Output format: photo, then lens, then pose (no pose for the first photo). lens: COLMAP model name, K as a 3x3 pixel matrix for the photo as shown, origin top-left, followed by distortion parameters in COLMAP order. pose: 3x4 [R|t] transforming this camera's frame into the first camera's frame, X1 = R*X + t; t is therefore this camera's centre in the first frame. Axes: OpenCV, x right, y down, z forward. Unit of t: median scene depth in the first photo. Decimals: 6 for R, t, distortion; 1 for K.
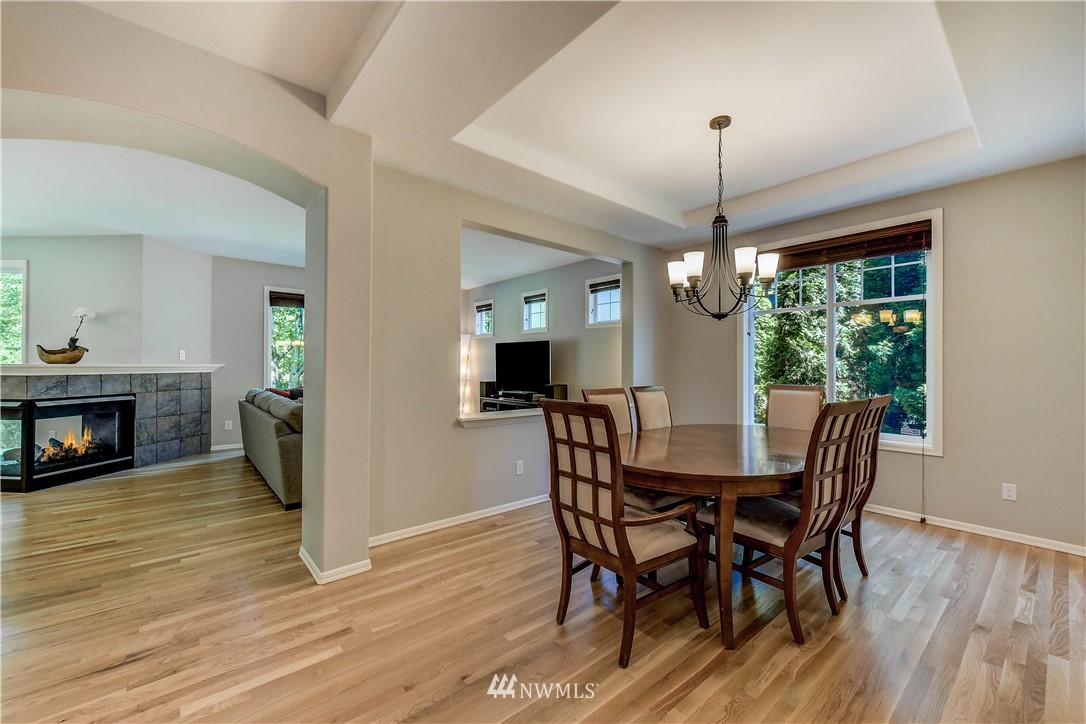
lens RADIAL K [[437.1, 0, 550.6], [0, 437.1, 366.8], [0, 0, 1]] dist [-0.000320, -0.000109]
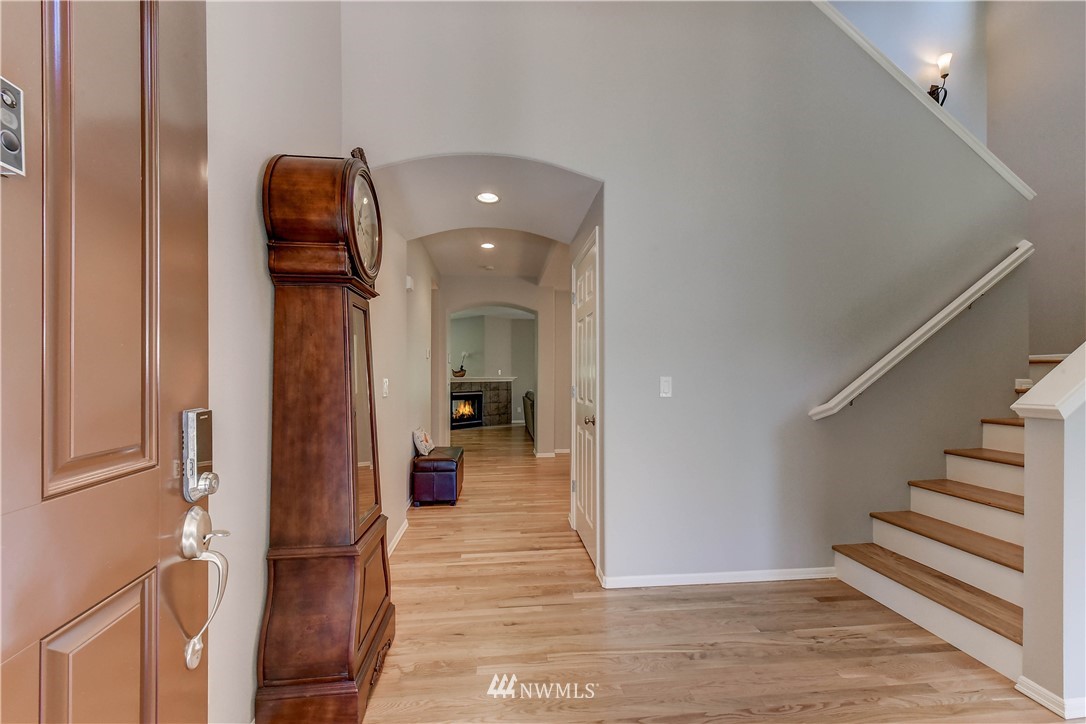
lens RADIAL K [[445.4, 0, 542.1], [0, 445.4, 371.6], [0, 0, 1]] dist [0.000064, 0.000090]
pose [[0.816794, -0.014815, -0.576739, 0.457454], [0.007643, 0.999860, -0.014861, 0.000859], [0.576879, 0.007730, 0.816793, -0.513571]]
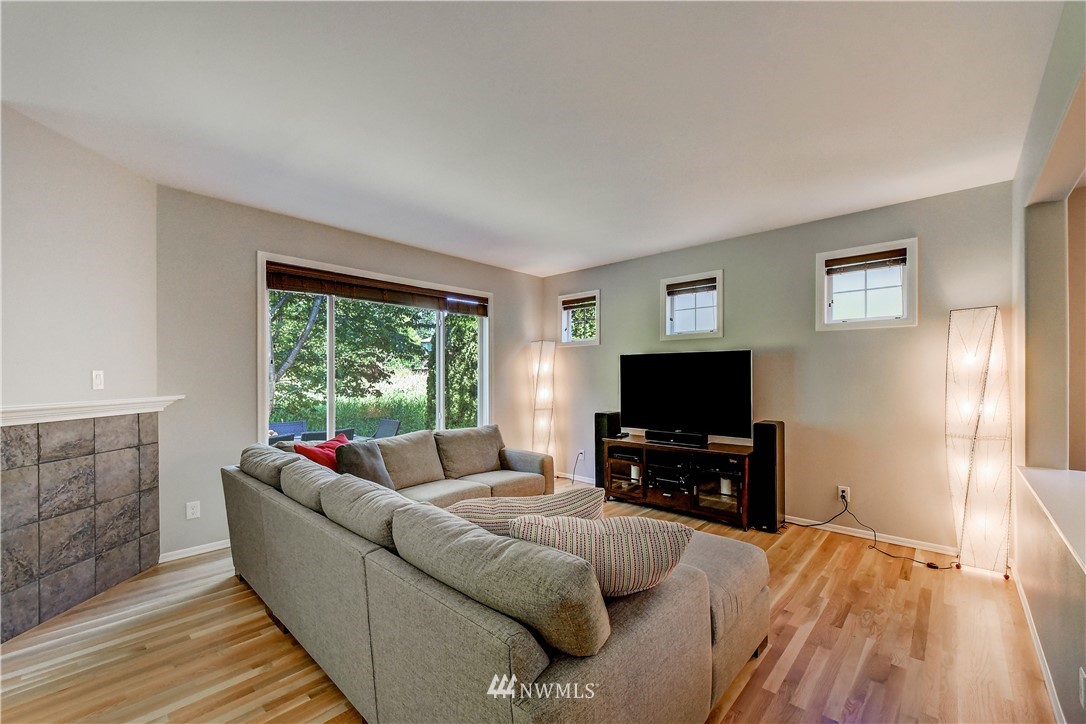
lens RADIAL K [[444.5, 0, 547.6], [0, 444.5, 382.4], [0, 0, 1]] dist [0.000637, 0.000552]
pose [[0.993521, -0.006455, 0.113466, -0.390973], [0.005285, 0.999930, 0.010614, -0.025817], [-0.113526, -0.009946, 0.993485, 0.440023]]
